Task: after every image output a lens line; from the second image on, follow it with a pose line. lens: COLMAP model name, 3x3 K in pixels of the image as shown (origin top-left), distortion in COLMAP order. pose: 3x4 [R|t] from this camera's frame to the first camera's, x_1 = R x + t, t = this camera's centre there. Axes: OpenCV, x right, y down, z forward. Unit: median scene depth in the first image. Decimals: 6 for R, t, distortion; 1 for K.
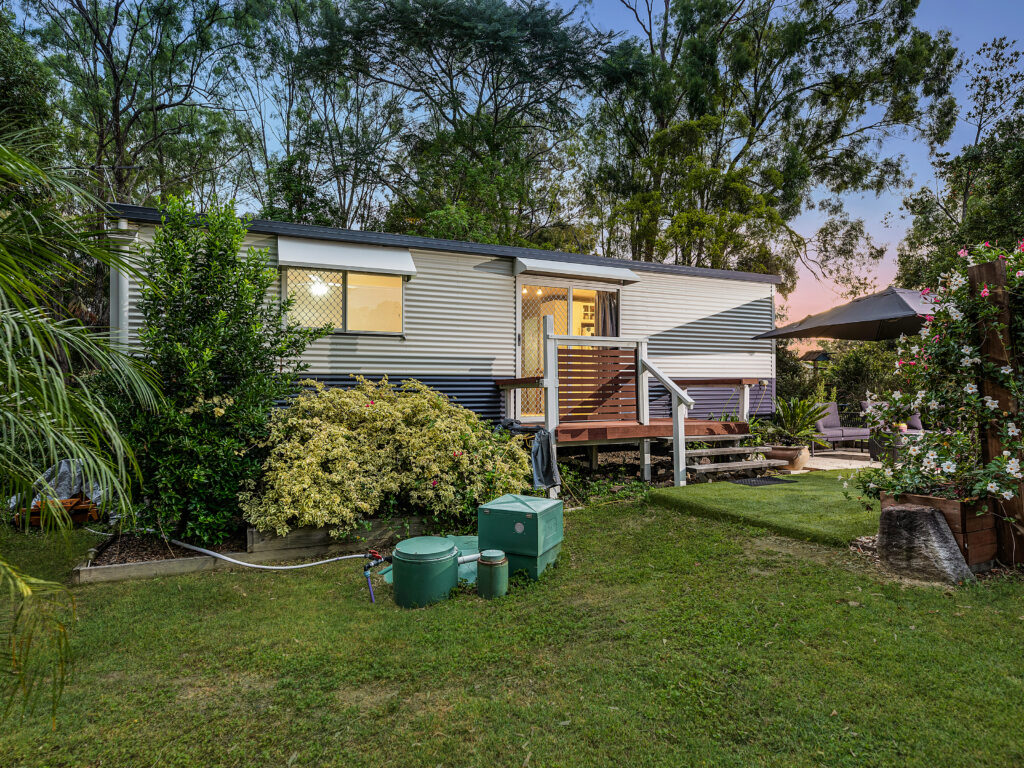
lens RADIAL K [[534.6, 0, 510.1], [0, 534.6, 383.6], [0, 0, 1]] dist [-0.010690, 0.000949]
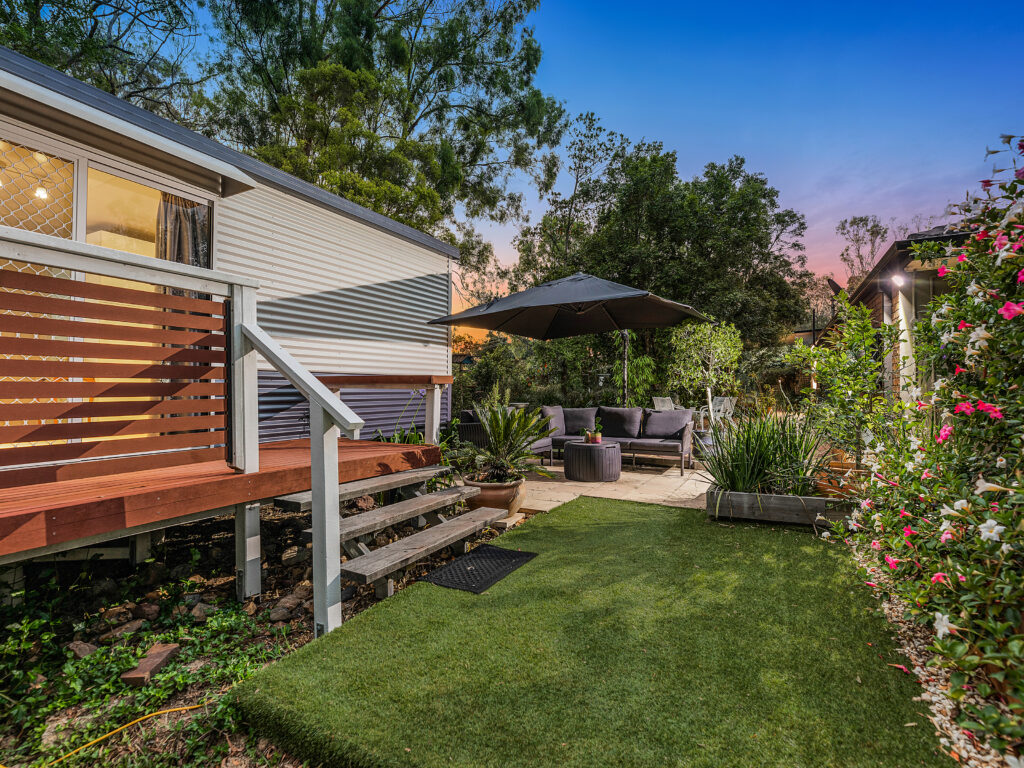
lens RADIAL K [[487.9, 0, 511.0], [0, 487.9, 384.0], [0, 0, 1]] dist [0.004636, 0.000473]
pose [[0.784917, 0.011432, 0.619495, 0.137907], [-0.010702, 0.999931, -0.004893, 0.002618], [-0.619508, -0.002789, 0.784985, 0.437585]]
